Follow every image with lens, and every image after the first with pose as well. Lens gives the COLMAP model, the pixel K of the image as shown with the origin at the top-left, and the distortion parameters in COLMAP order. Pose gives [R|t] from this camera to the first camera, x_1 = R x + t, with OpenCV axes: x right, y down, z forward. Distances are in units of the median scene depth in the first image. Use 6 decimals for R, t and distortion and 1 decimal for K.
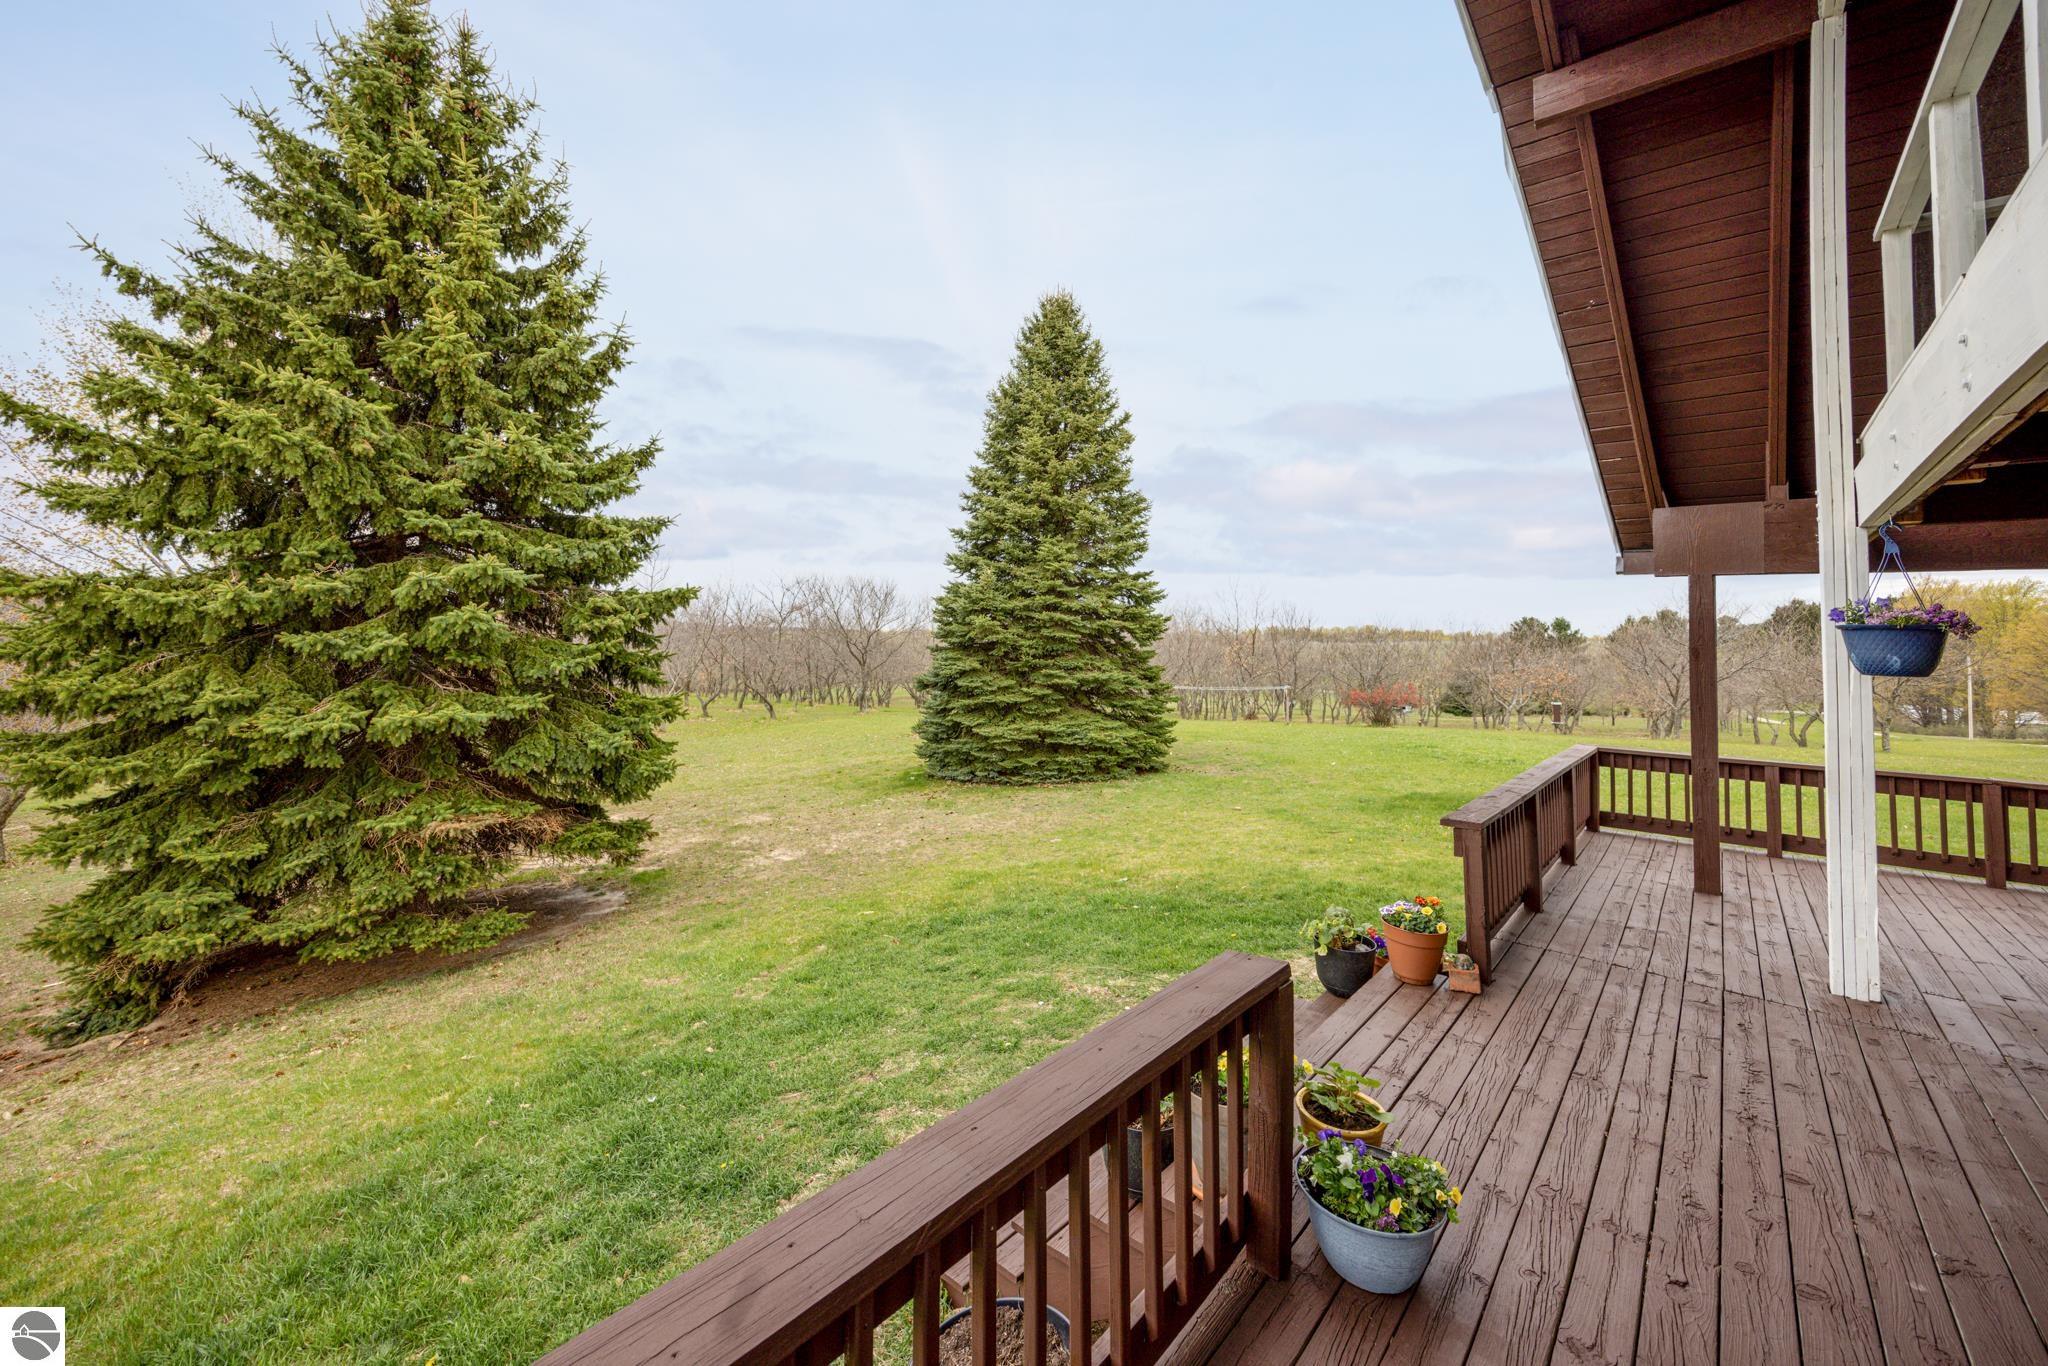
lens RADIAL K [[818.5, 0, 1019.5], [0, 818.5, 623.4], [0, 0, 1]] dist [0.000667, 0.000053]
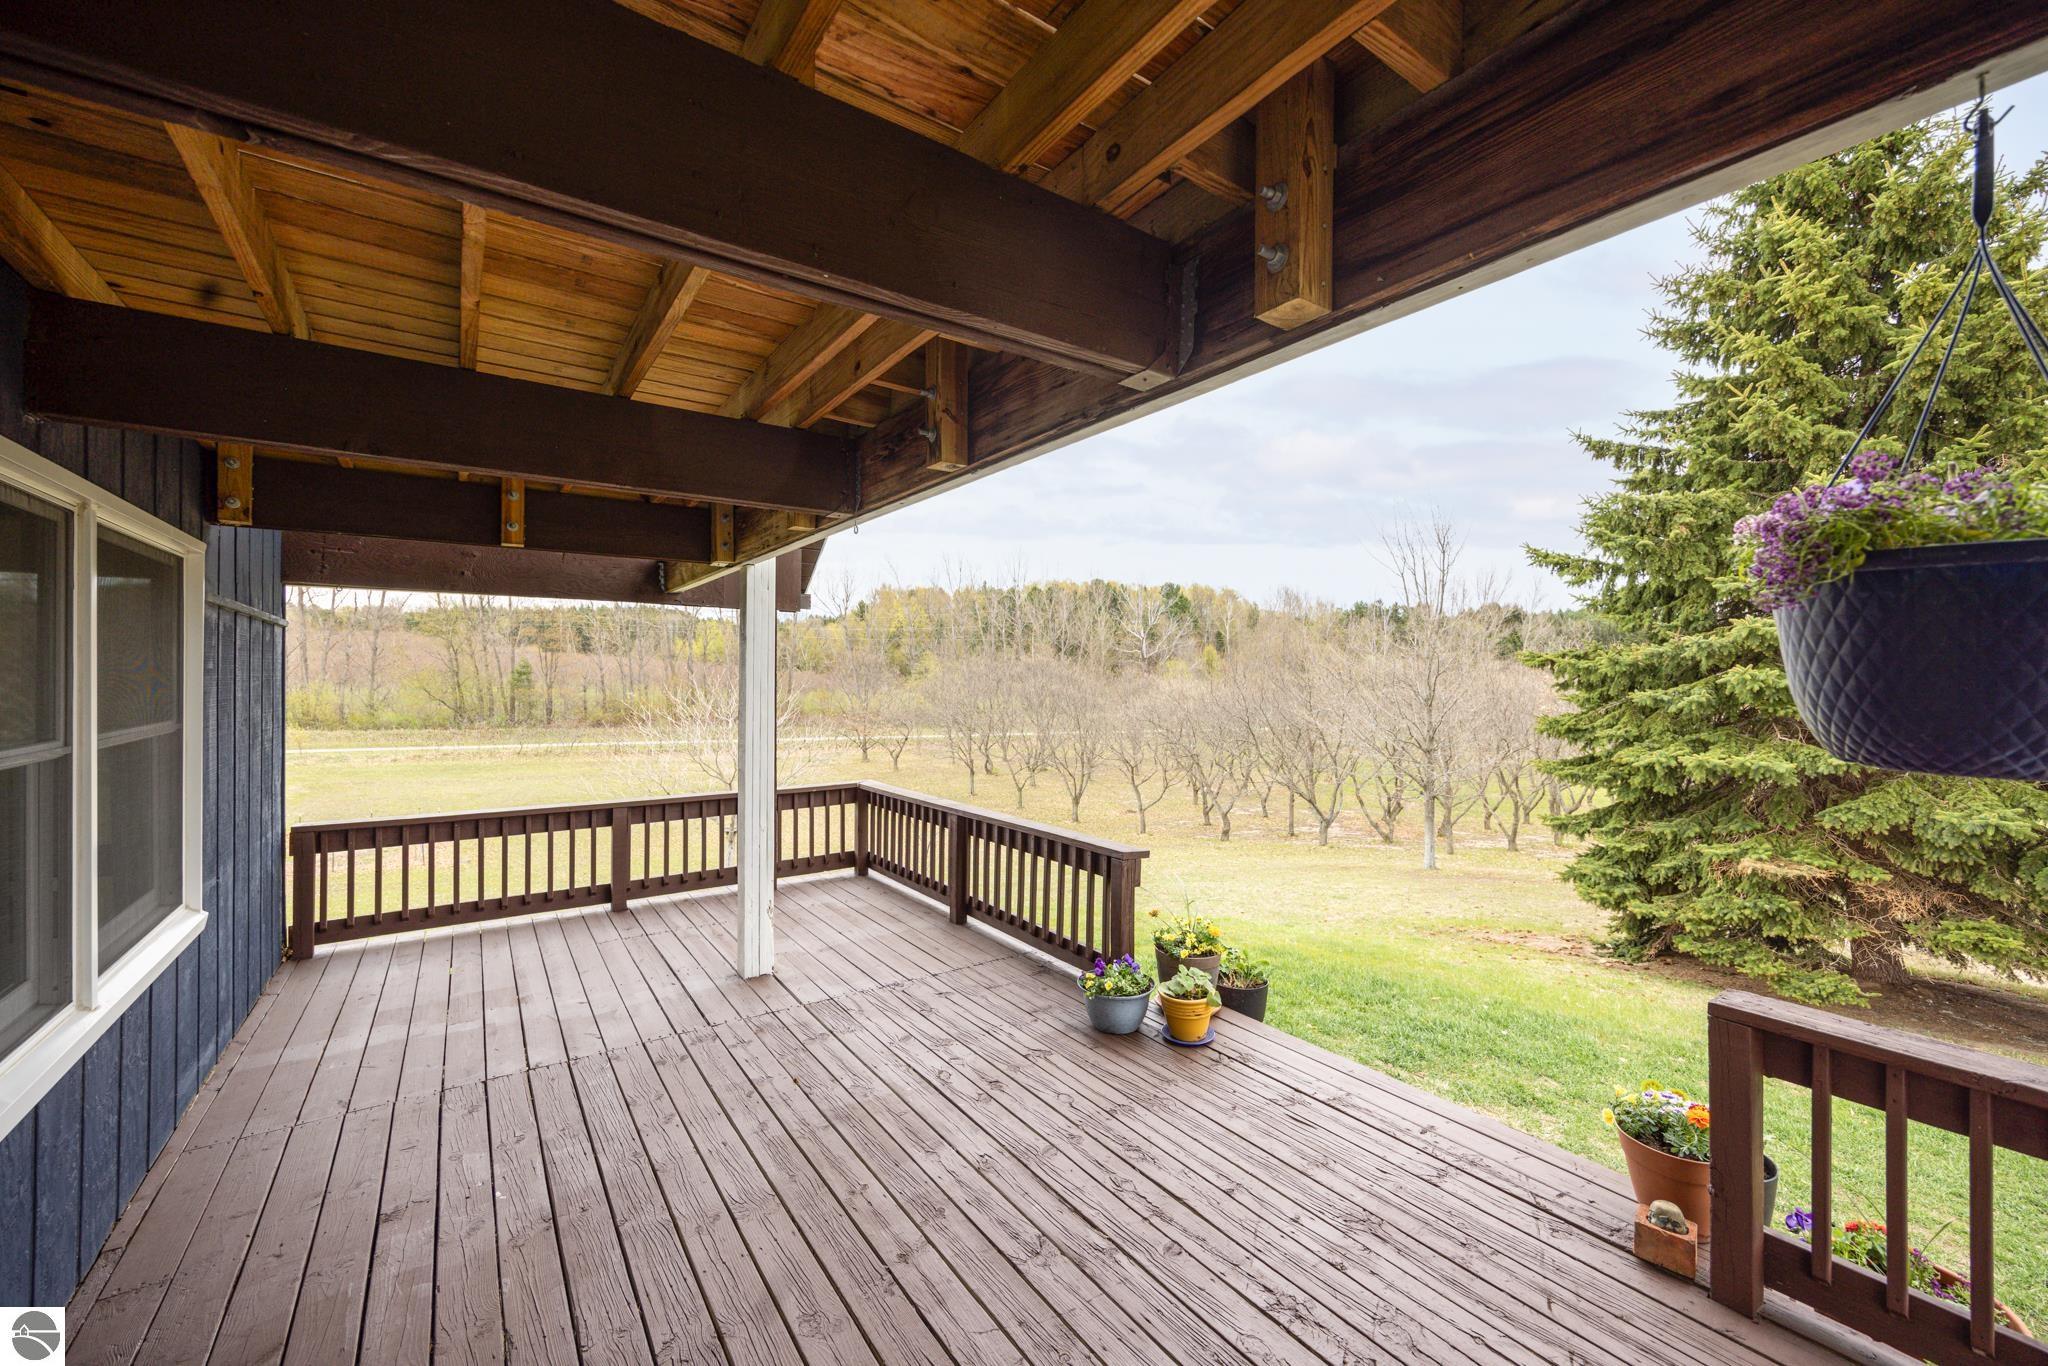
lens RADIAL K [[815.3, 0, 1024.0], [0, 815.3, 683.0], [0, 0, 1]] dist [0.000118, 0.000003]
pose [[-0.244693, -0.005142, -0.969587, 1.332051], [-0.000339, 0.999986, -0.005218, 0.033364], [0.969600, -0.000948, -0.244692, 0.753257]]
